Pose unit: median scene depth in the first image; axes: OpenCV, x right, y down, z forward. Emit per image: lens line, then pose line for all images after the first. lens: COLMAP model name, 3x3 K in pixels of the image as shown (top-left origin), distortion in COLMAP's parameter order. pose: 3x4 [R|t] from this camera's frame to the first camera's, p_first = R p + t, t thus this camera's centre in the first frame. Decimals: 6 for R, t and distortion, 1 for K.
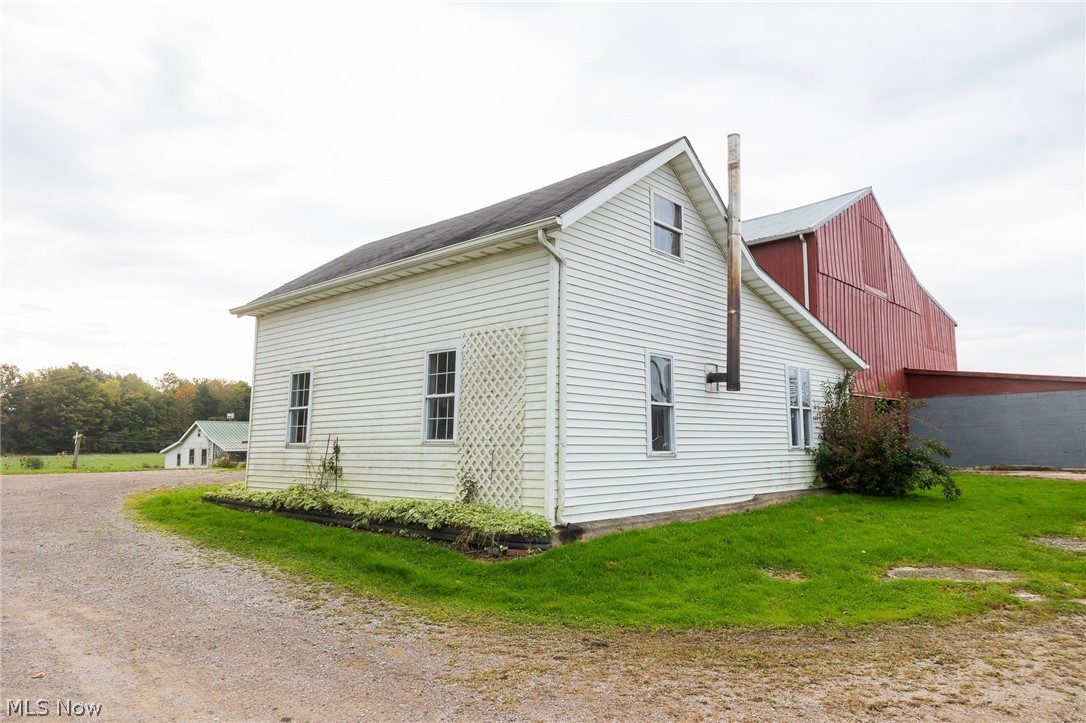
lens RADIAL K [[739.3, 0, 543.0], [0, 739.3, 361.5], [0, 0, 1]] dist [-0.004160, -0.002054]
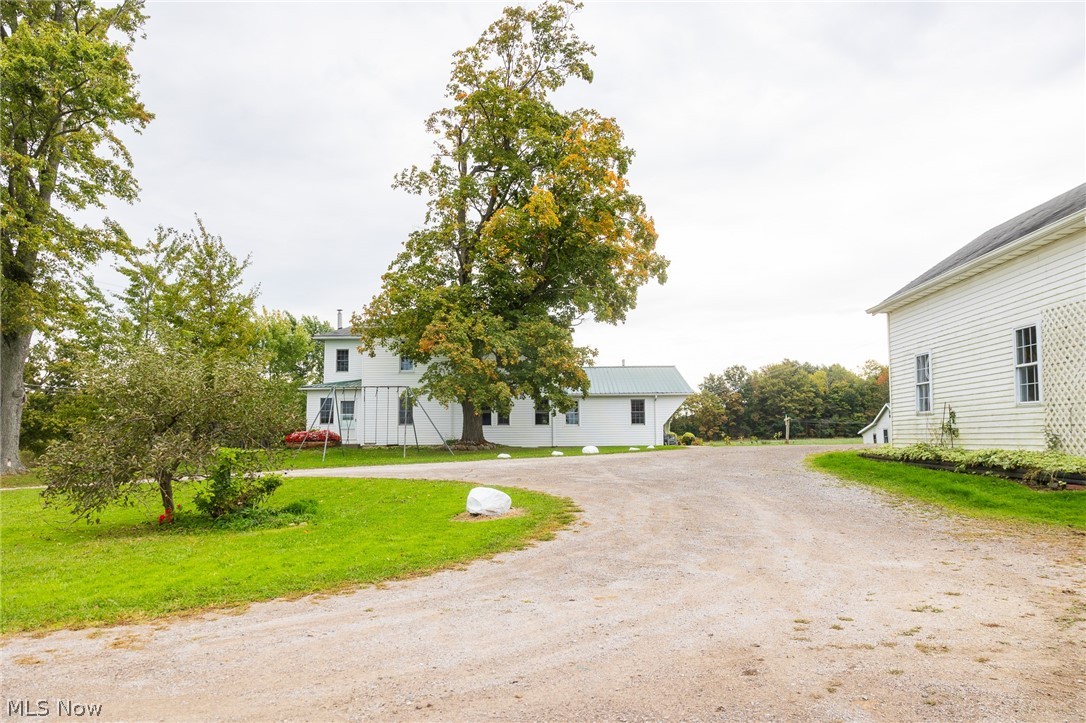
lens RADIAL K [[739.3, 0, 543.0], [0, 739.3, 361.5], [0, 0, 1]] dist [-0.004160, -0.002054]
pose [[0.628244, -0.085650, -0.773288, 0.285196], [0.101162, 0.994477, -0.027961, -0.004346], [0.771412, -0.060661, 0.633438, -0.342714]]
